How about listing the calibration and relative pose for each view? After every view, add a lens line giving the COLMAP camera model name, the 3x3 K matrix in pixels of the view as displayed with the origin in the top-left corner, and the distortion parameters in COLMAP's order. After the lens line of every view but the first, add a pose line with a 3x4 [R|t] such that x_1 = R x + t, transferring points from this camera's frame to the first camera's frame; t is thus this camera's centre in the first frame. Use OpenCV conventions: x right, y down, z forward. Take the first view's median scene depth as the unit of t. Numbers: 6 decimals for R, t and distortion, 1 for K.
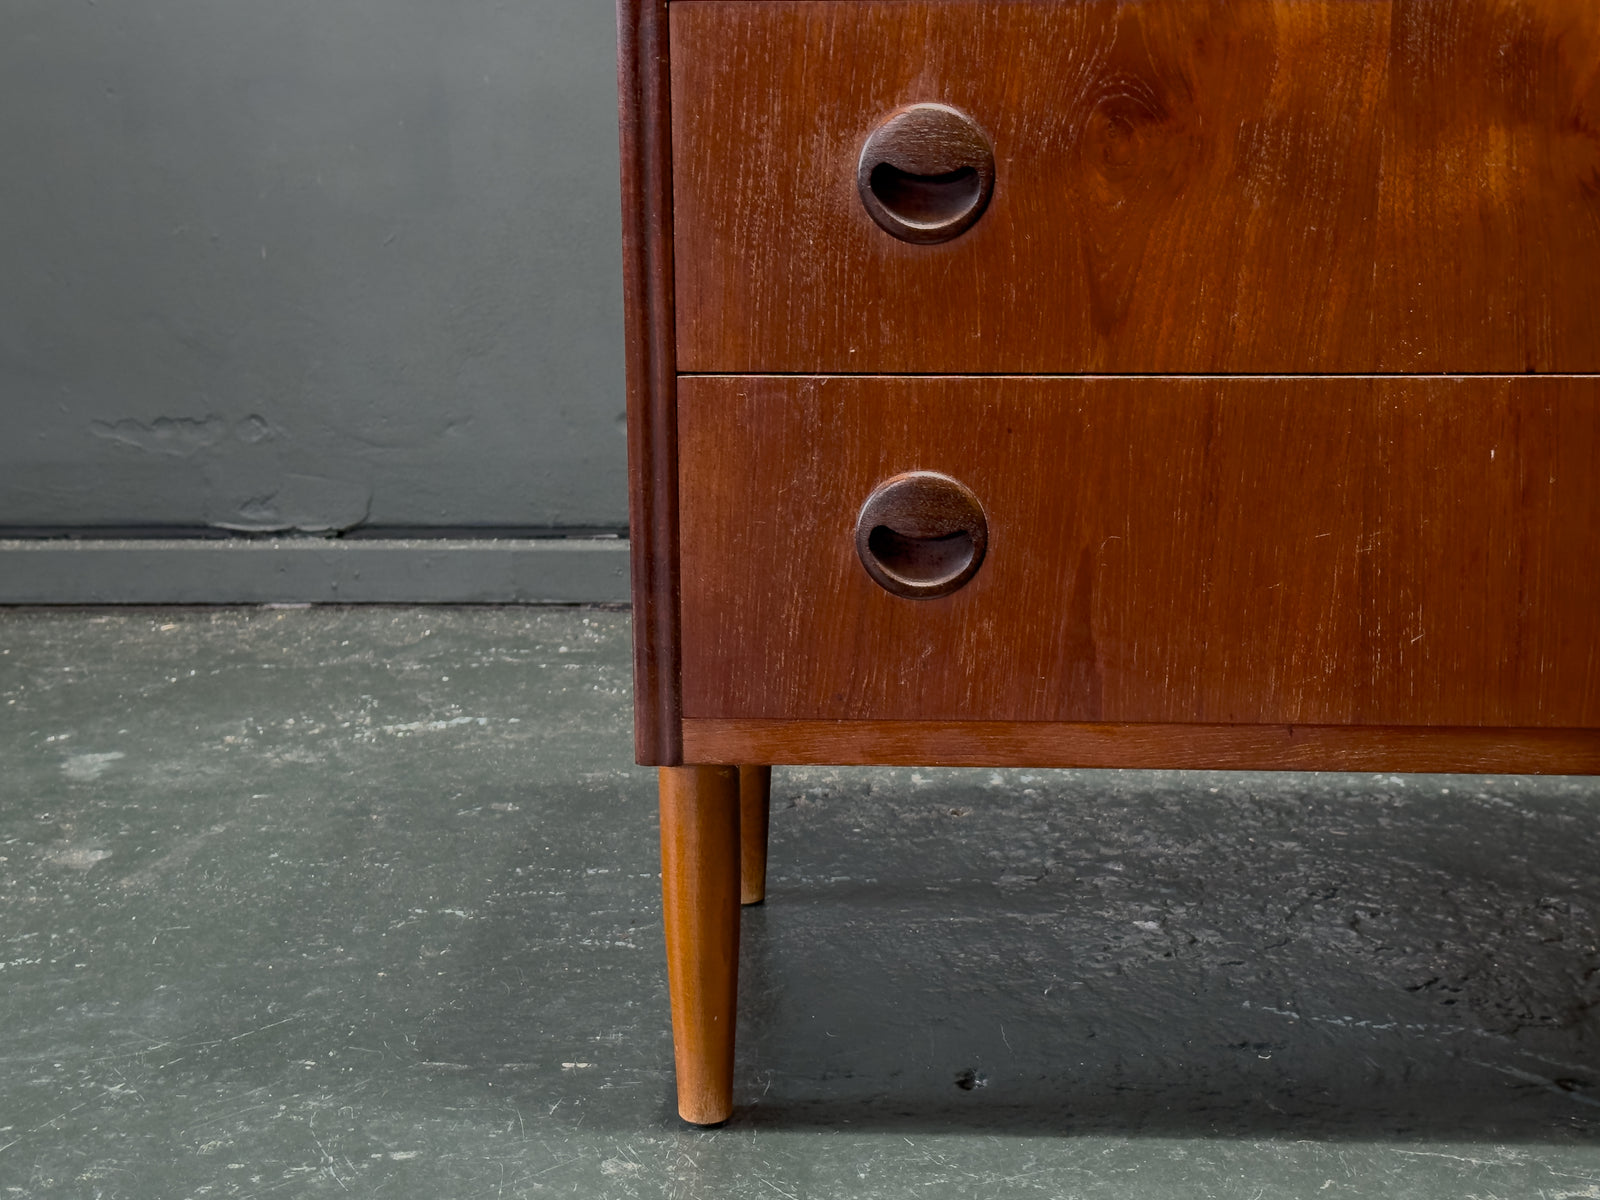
lens RADIAL K [[2235.3, 0, 788.9], [0, 2235.3, 592.8], [0, 0, 1]] dist [0.107213, 0.000000]
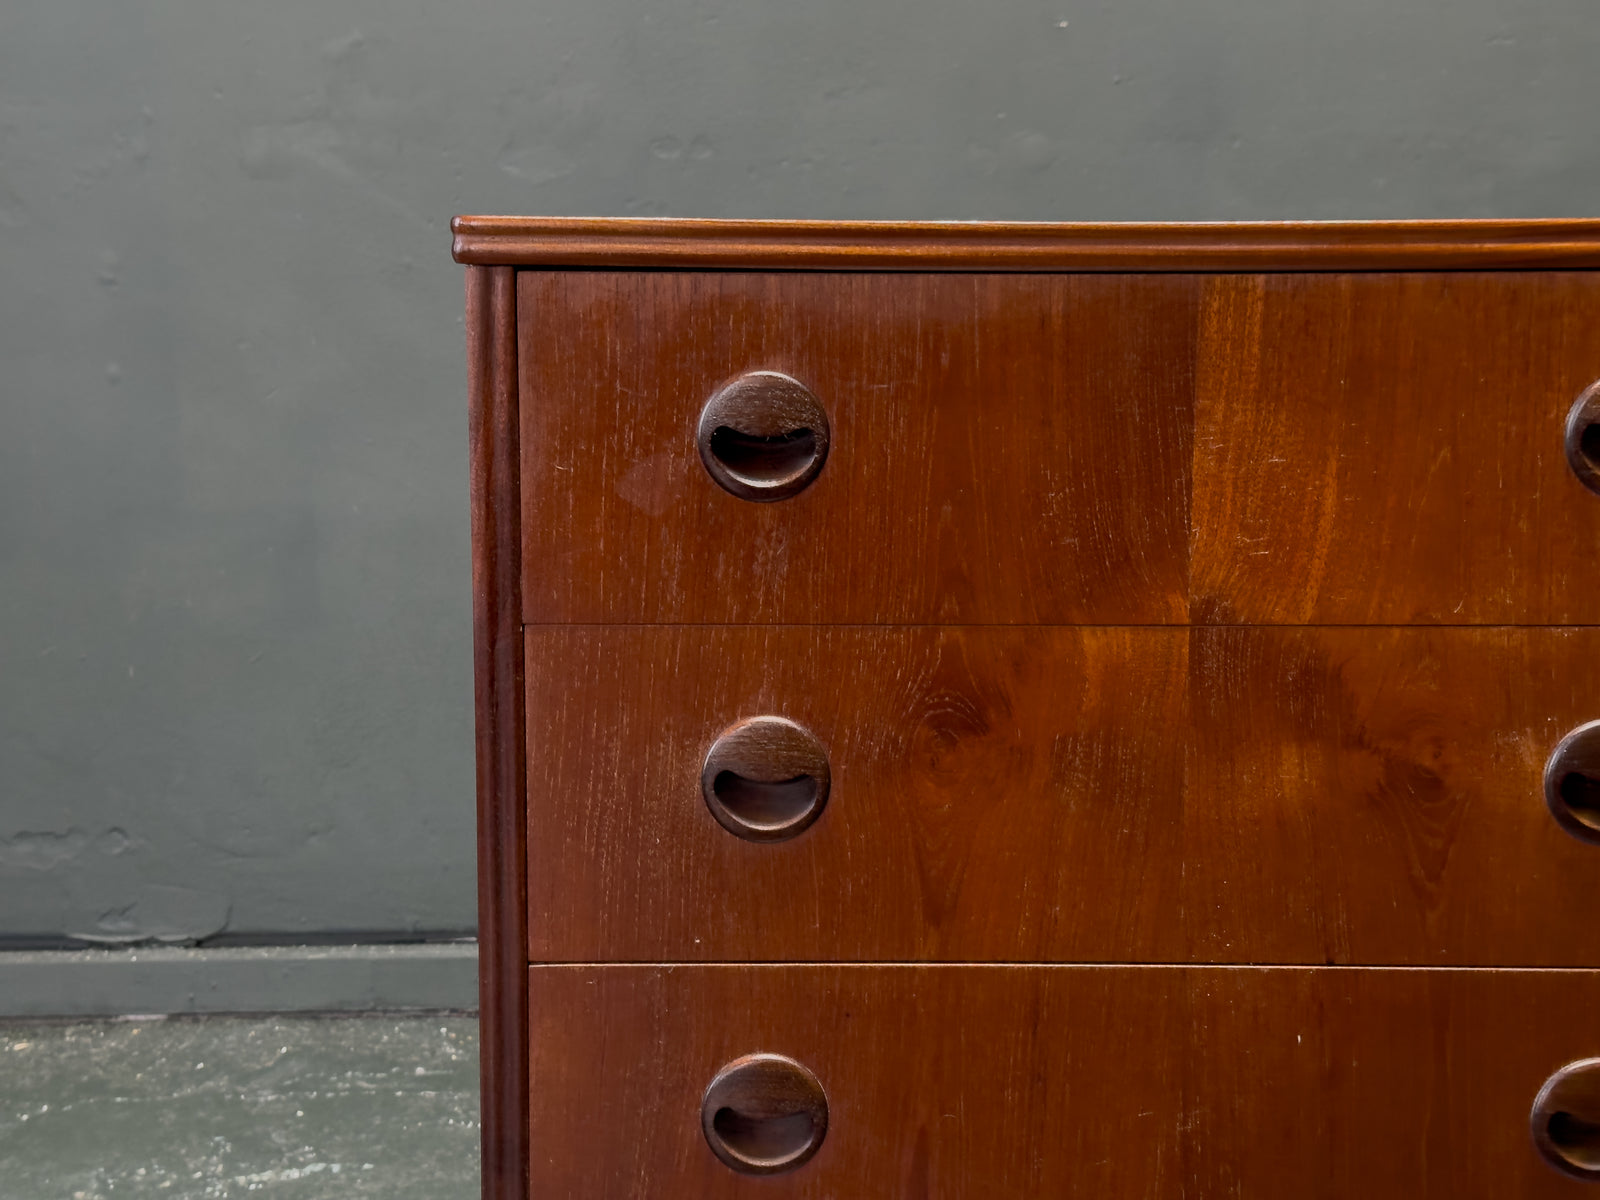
lens RADIAL K [[2135.4, 0, 799.8], [0, 2135.4, 595.4], [0, 0, 1]] dist [0.120144, 0.000000]
pose [[0.997547, -0.000692, 0.069993, 0.005236], [0.008224, 0.994184, -0.107382, -0.139462], [-0.069512, 0.107695, 0.991751, -0.012272]]
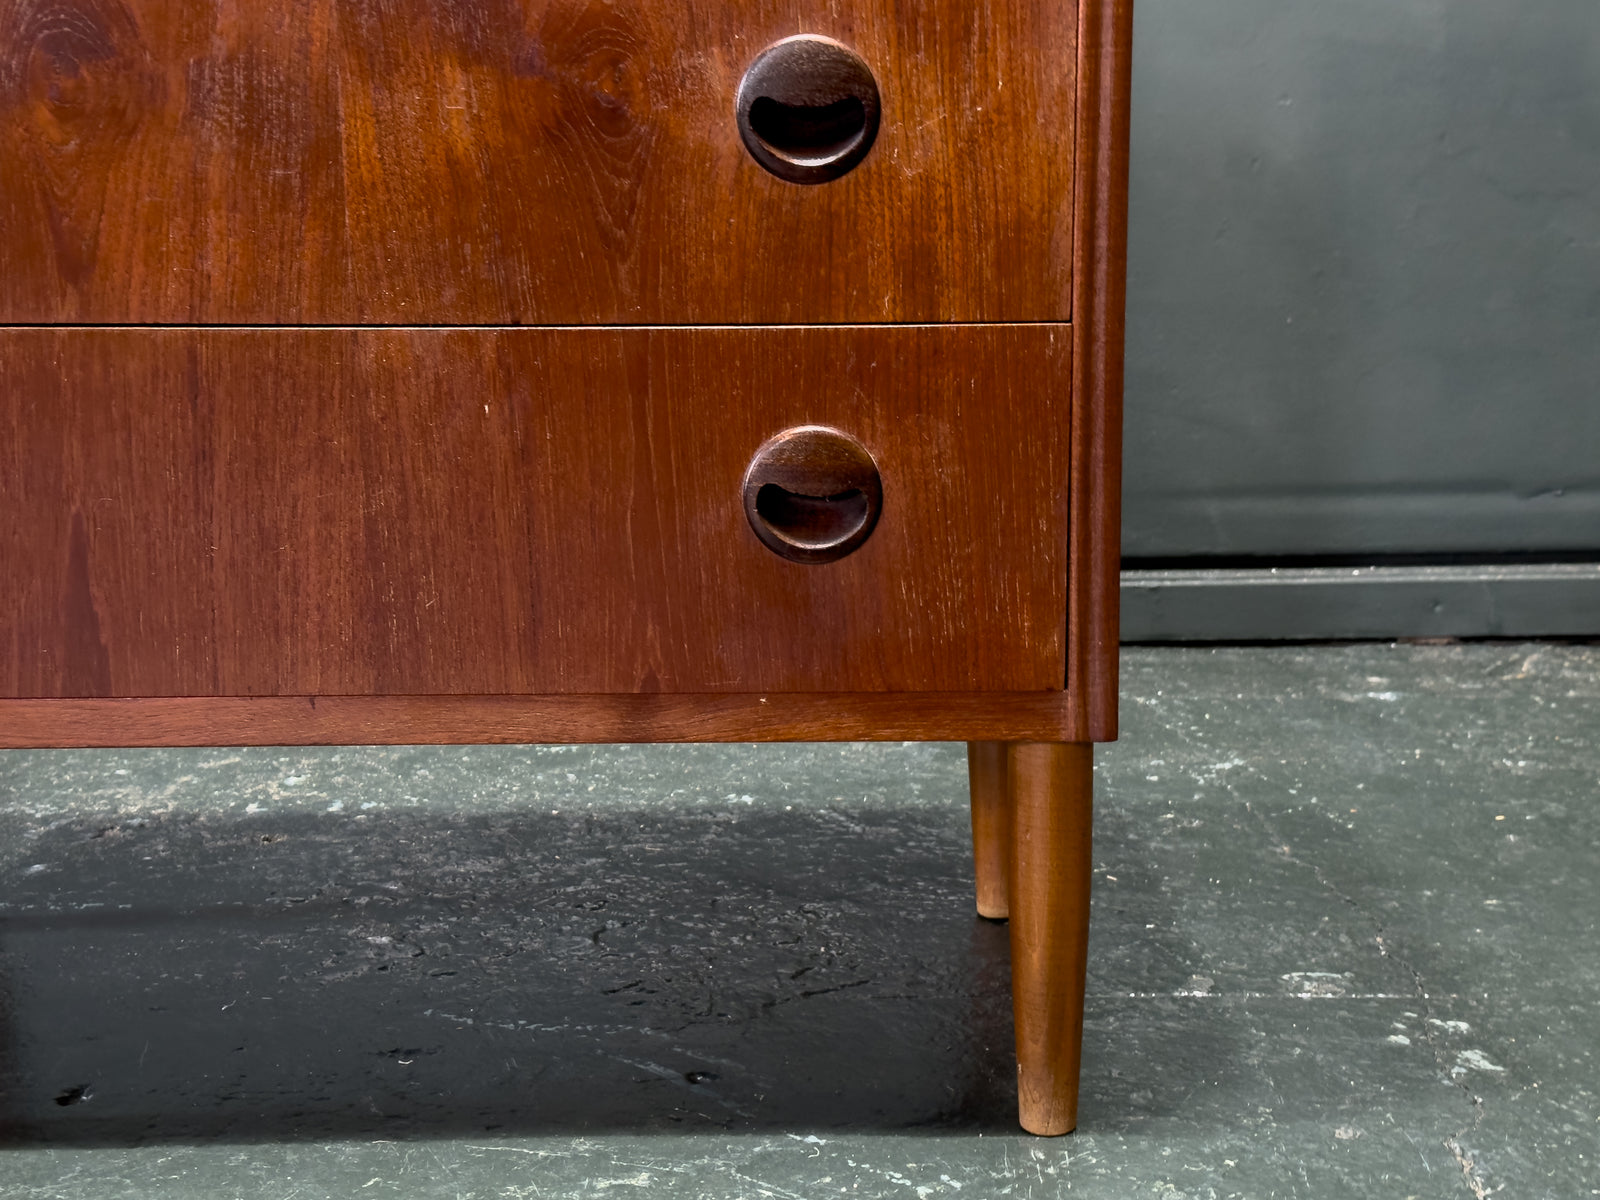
lens RADIAL K [[2235.3, 0, 799.0], [0, 2235.3, 606.3], [0, 0, 1]] dist [0.107213, 0.000000]
pose [[0.998726, -0.012003, 0.049023, 0.342580], [0.014048, 0.999037, -0.041571, 0.056163], [-0.048477, 0.042206, 0.997932, 0.031151]]
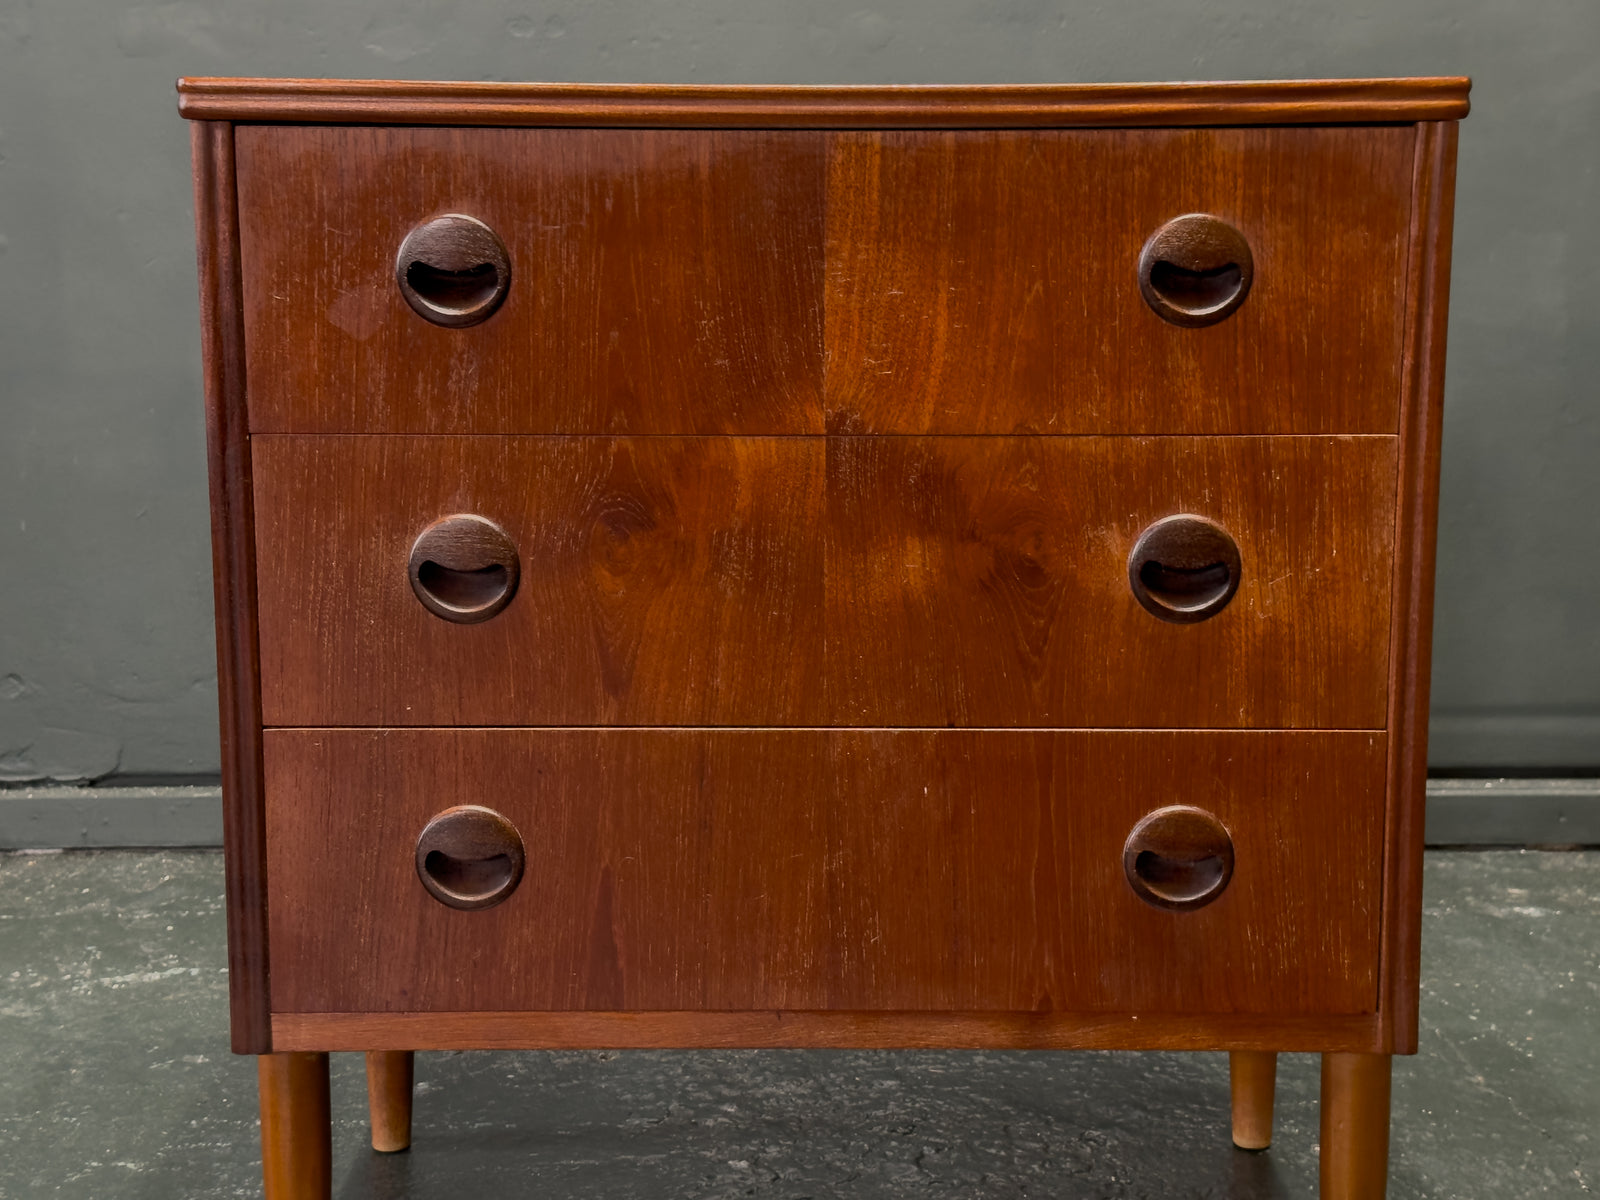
lens RADIAL K [[2235.3, 0, 805.9], [0, 2235.3, 564.2], [0, 0, 1]] dist [0.107213, 0.000000]
pose [[0.998484, -0.002420, 0.054981, 0.153509], [0.006911, 0.996638, -0.081643, -0.073815], [-0.054598, 0.081900, 0.995144, -0.201854]]
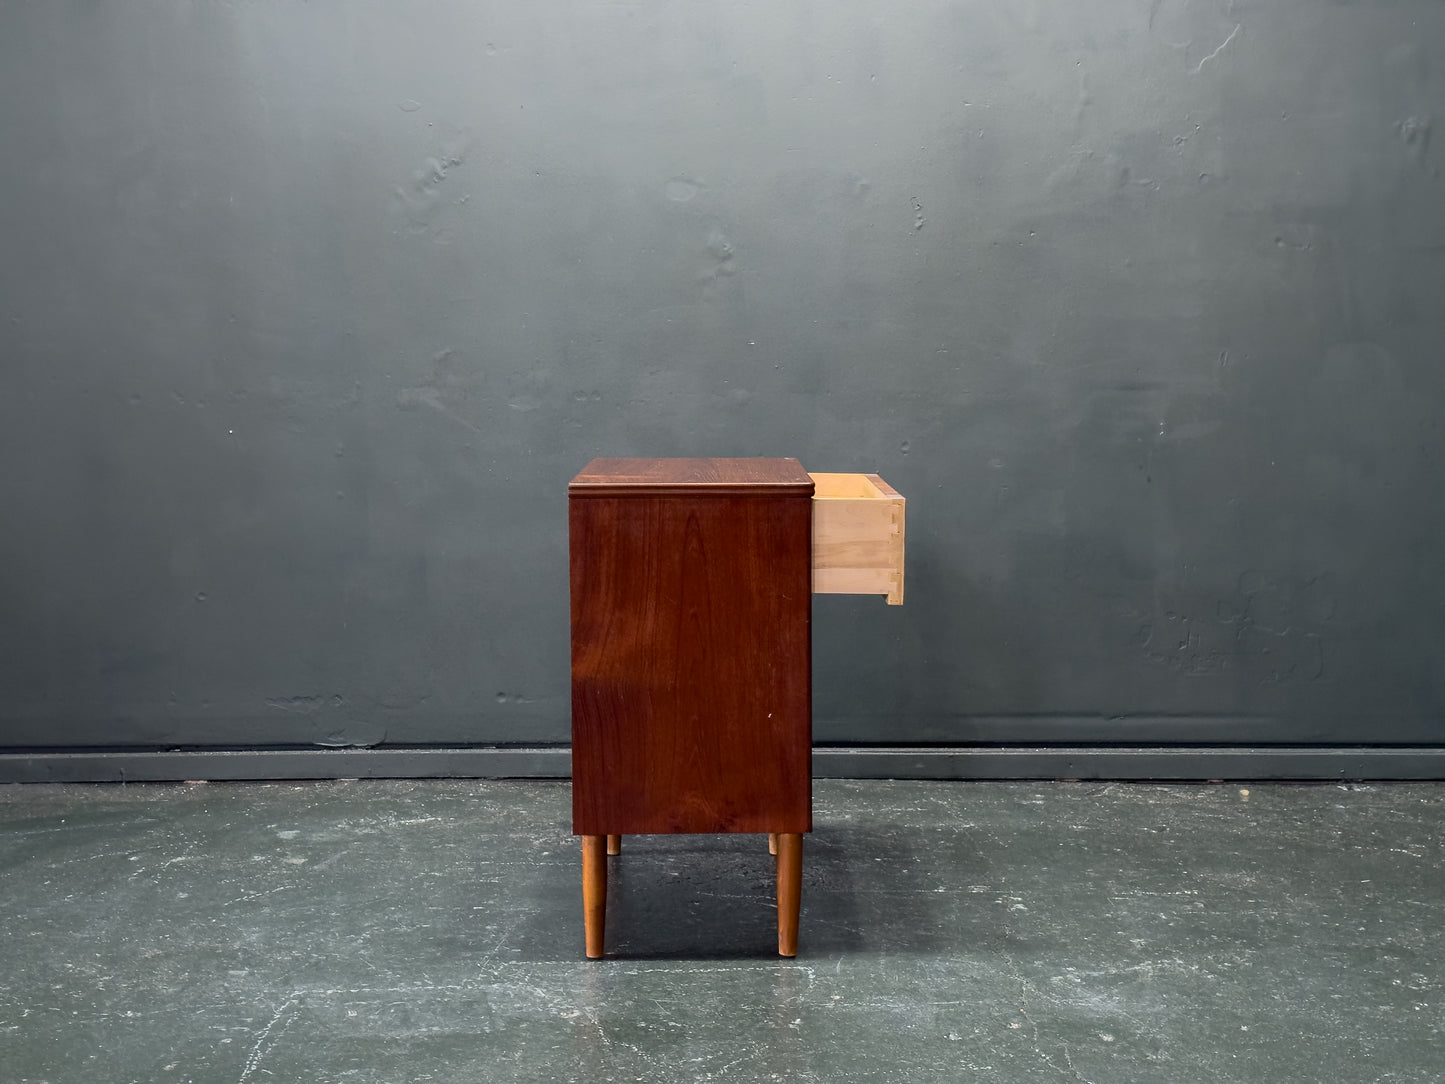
lens RADIAL K [[1928.5, 0, 716.4], [0, 1928.5, 531.4], [0, 0, 1]] dist [0.120144, 0.000000]
pose [[0.999393, 0.002455, 0.034754, 0.146438], [0.002868, 0.988333, -0.152283, 0.106277], [-0.034723, 0.152290, 0.987726, -1.818523]]
